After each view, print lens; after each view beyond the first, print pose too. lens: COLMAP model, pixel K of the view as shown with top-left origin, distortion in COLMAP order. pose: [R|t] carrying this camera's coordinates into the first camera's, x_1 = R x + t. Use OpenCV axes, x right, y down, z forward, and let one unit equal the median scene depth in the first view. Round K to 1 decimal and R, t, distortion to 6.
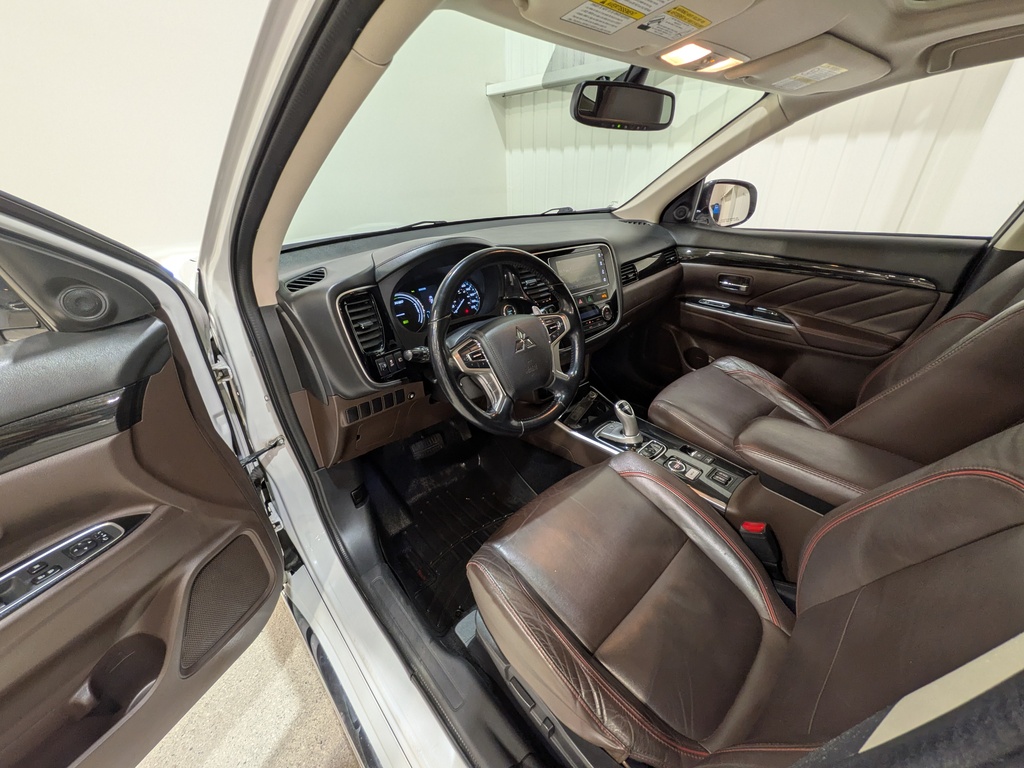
lens RADIAL K [[392.7, 0, 512.0], [0, 392.7, 384.0], [0, 0, 1]] dist [0.001063, 0.000010]
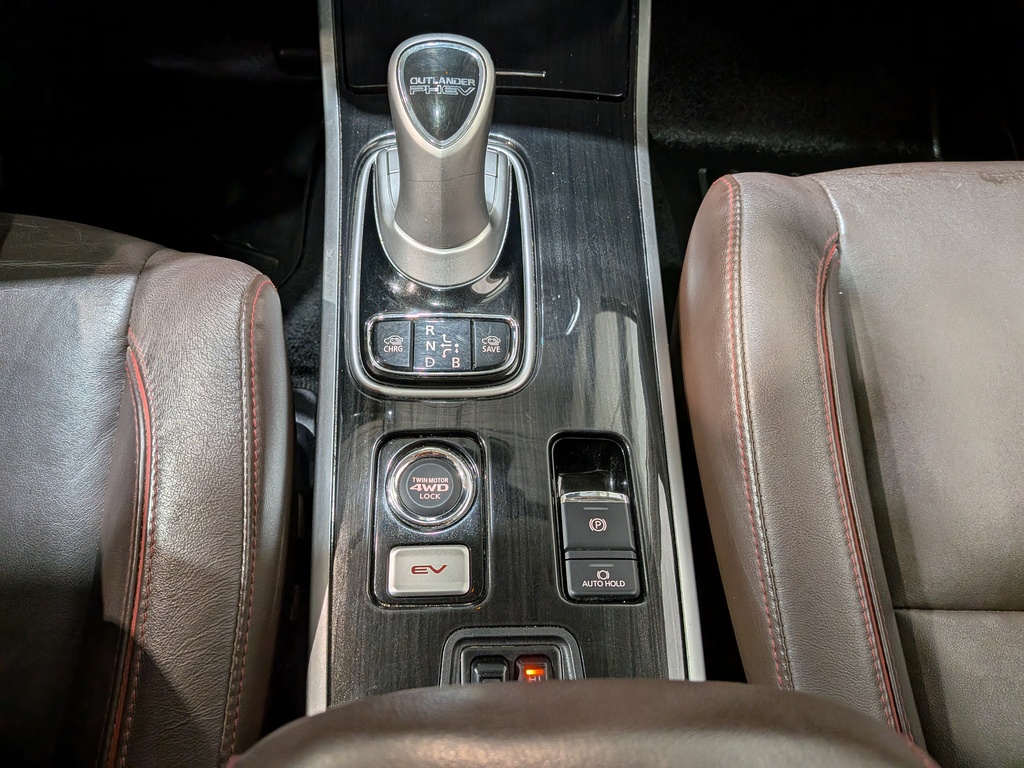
lens RADIAL K [[752.5, 0, 512.0], [0, 752.5, 384.0], [0, 0, 1]] dist [0.077623, -0.148276]
pose [[0.767784, 0.594953, -0.237778, 0.450680], [-0.386737, 0.726230, 0.568353, -0.045325], [0.510824, -0.344415, 0.787678, 0.667735]]
